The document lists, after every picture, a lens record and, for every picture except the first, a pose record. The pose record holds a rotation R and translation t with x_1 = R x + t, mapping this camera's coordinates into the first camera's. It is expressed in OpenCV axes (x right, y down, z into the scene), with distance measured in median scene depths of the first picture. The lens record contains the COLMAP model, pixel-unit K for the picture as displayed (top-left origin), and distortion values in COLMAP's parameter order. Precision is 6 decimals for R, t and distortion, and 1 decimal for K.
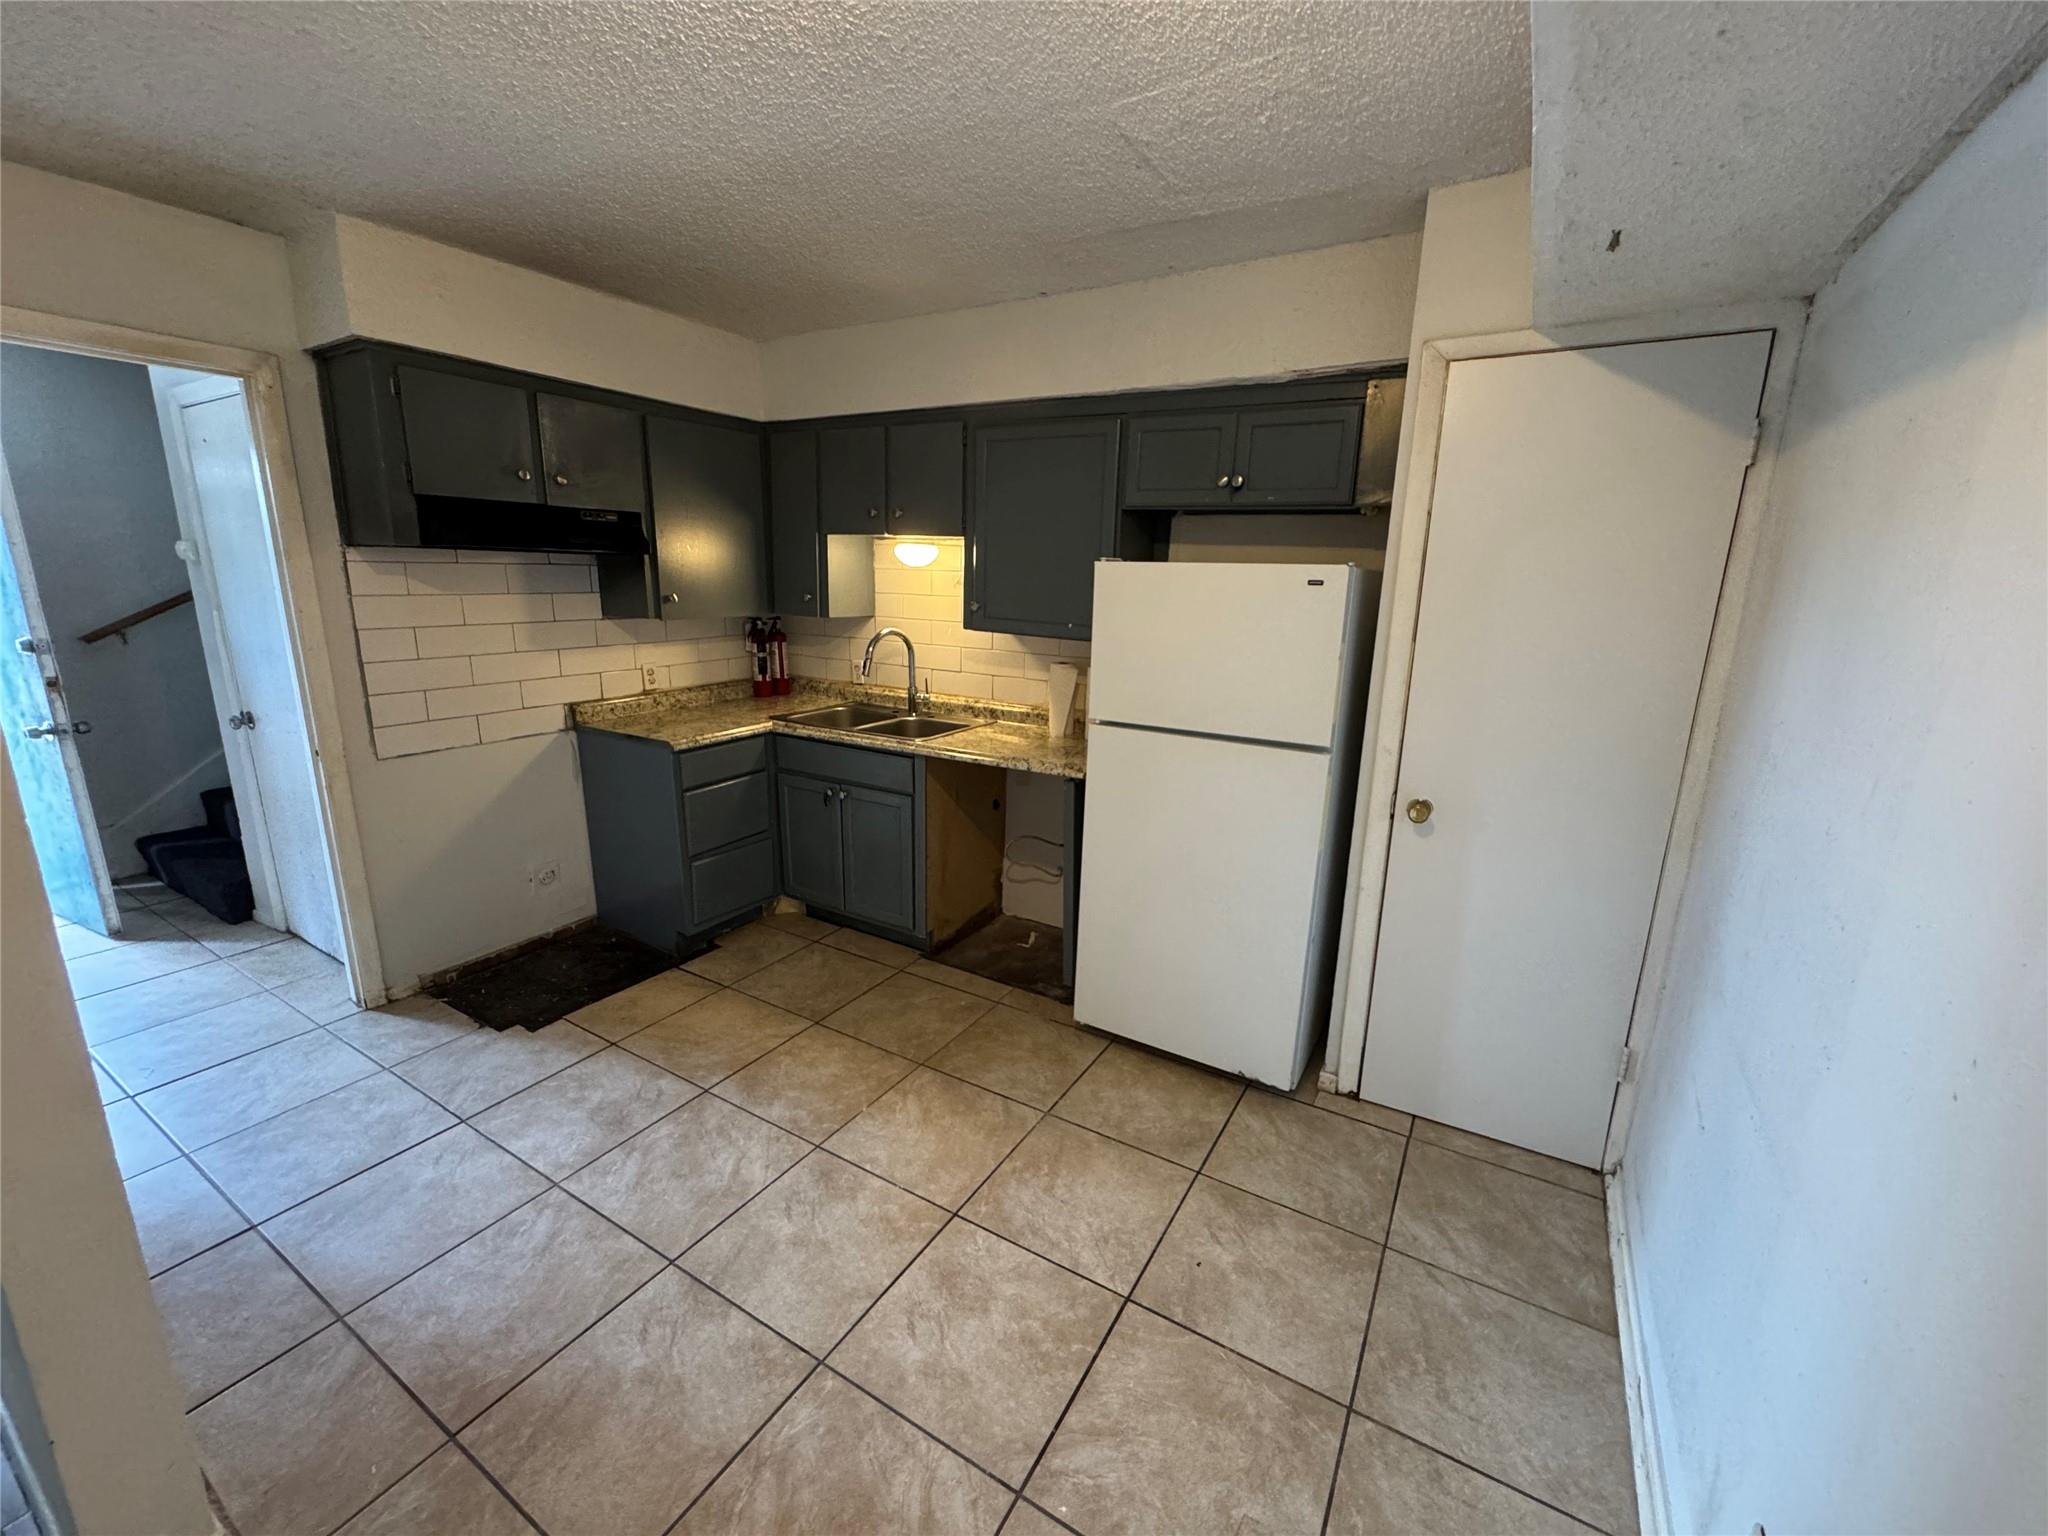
lens RADIAL K [[820.5, 0, 1025.4], [0, 820.5, 762.6], [0, 0, 1]] dist [-0.006855, 0.000802]
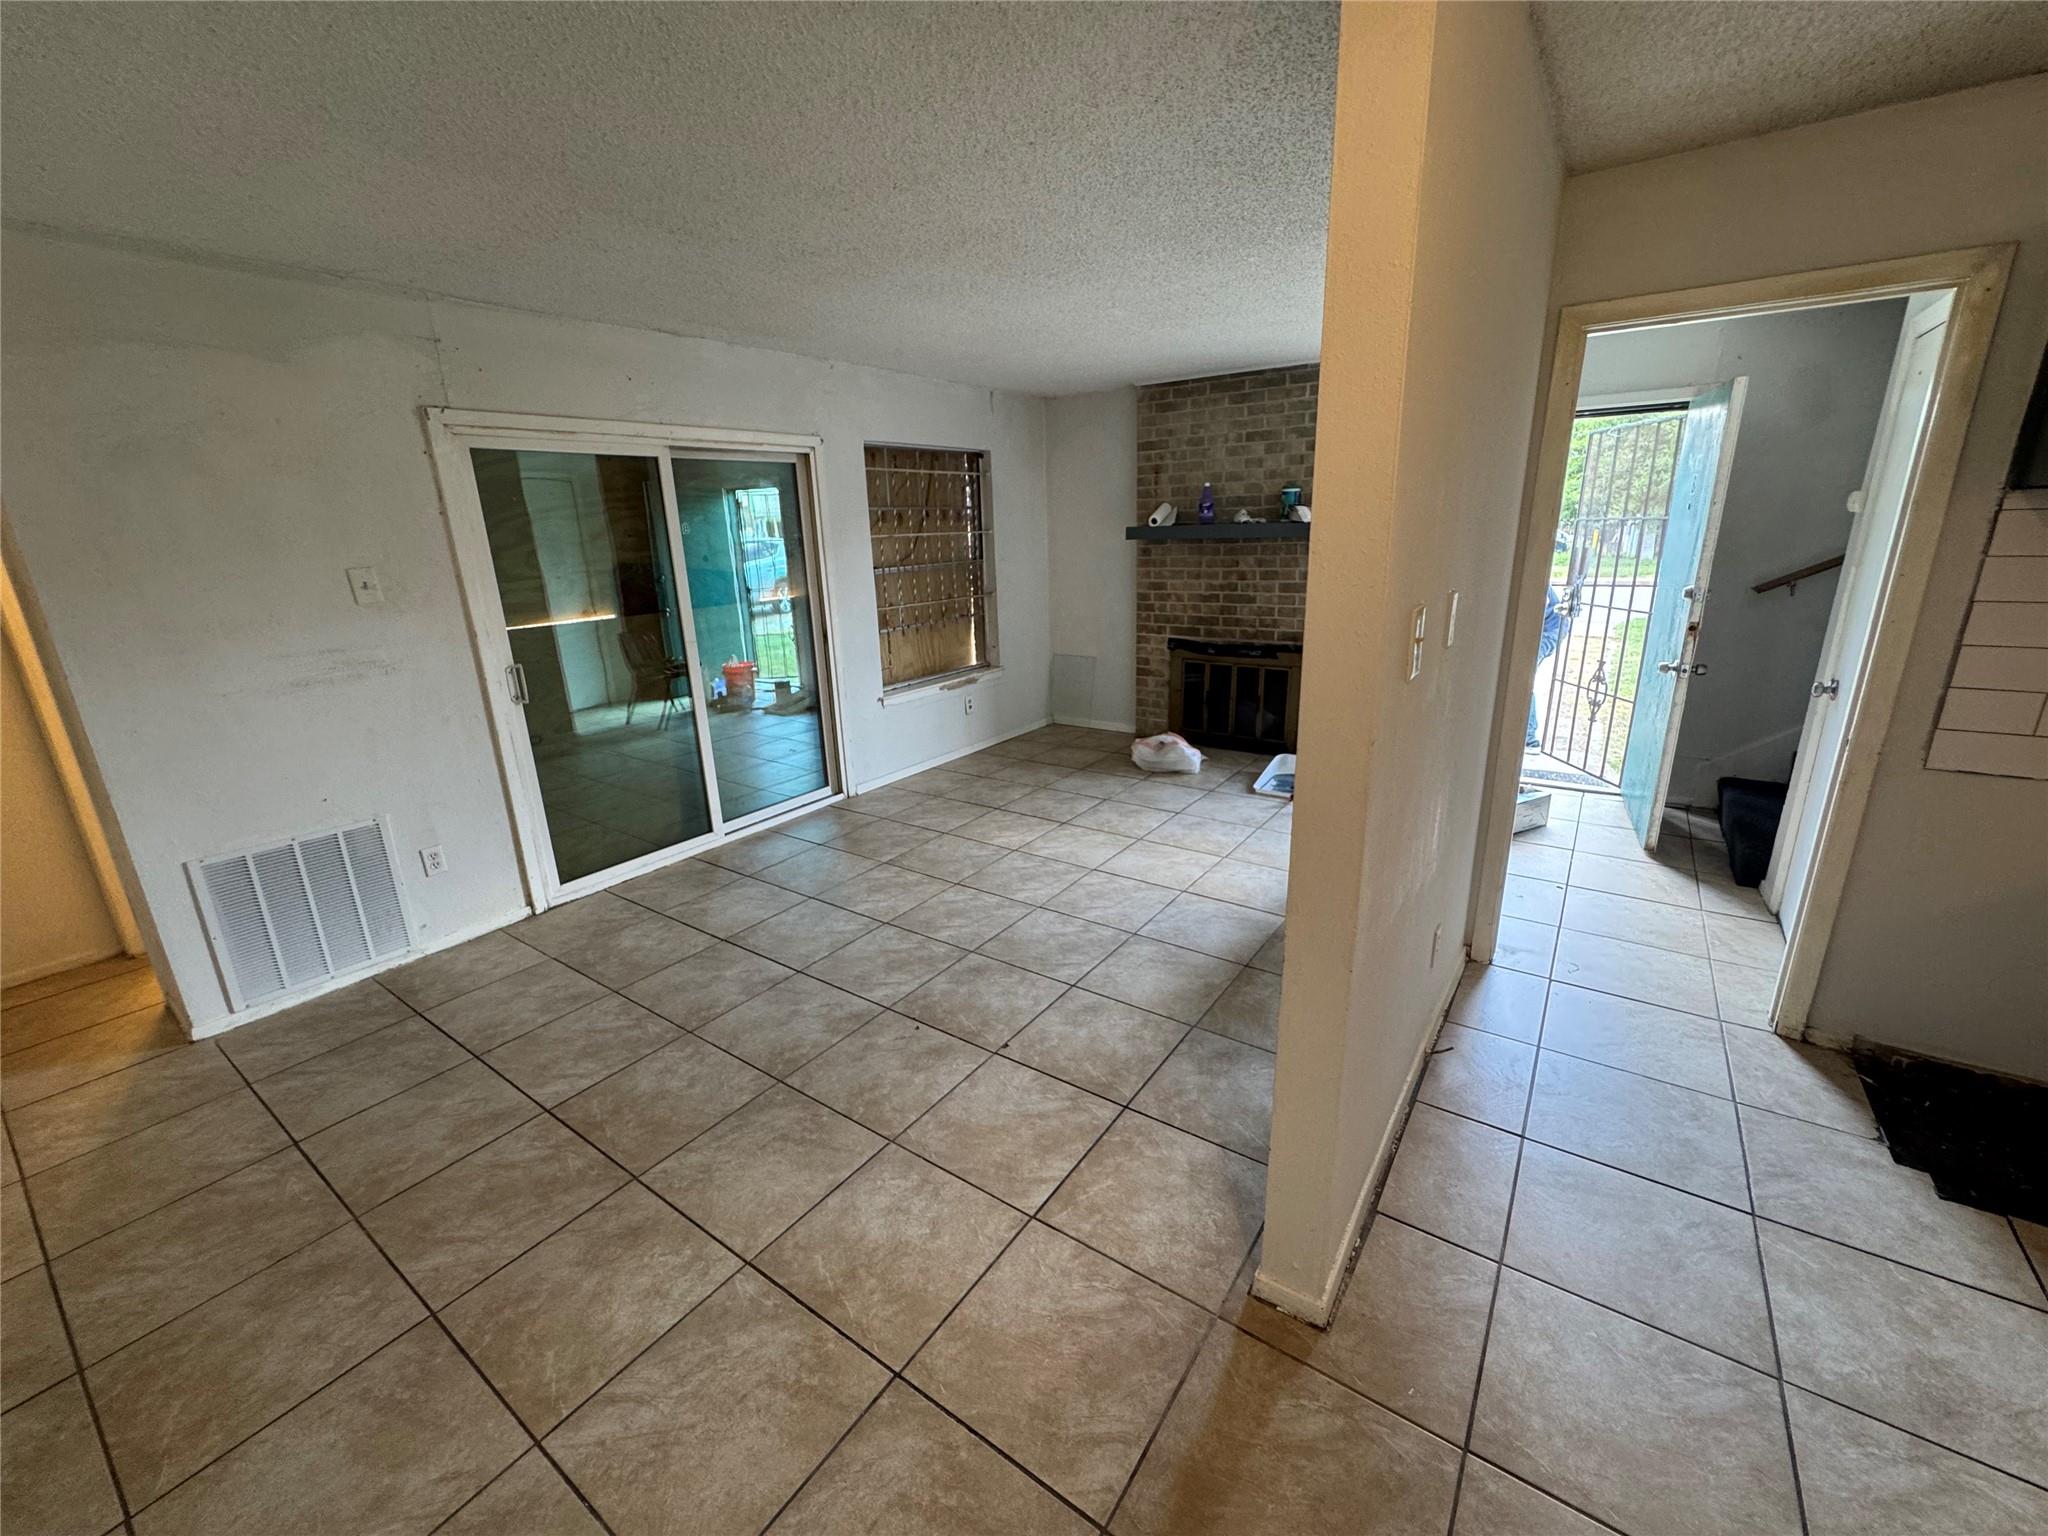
lens RADIAL K [[820.5, 0, 1017.7], [0, 820.5, 764.4], [0, 0, 1]] dist [-0.006855, 0.000802]
pose [[-0.087405, 0.260037, -0.961635, 0.032817], [-0.194647, 0.942264, 0.272491, -0.052237], [0.976971, 0.210996, -0.031743, 0.183537]]
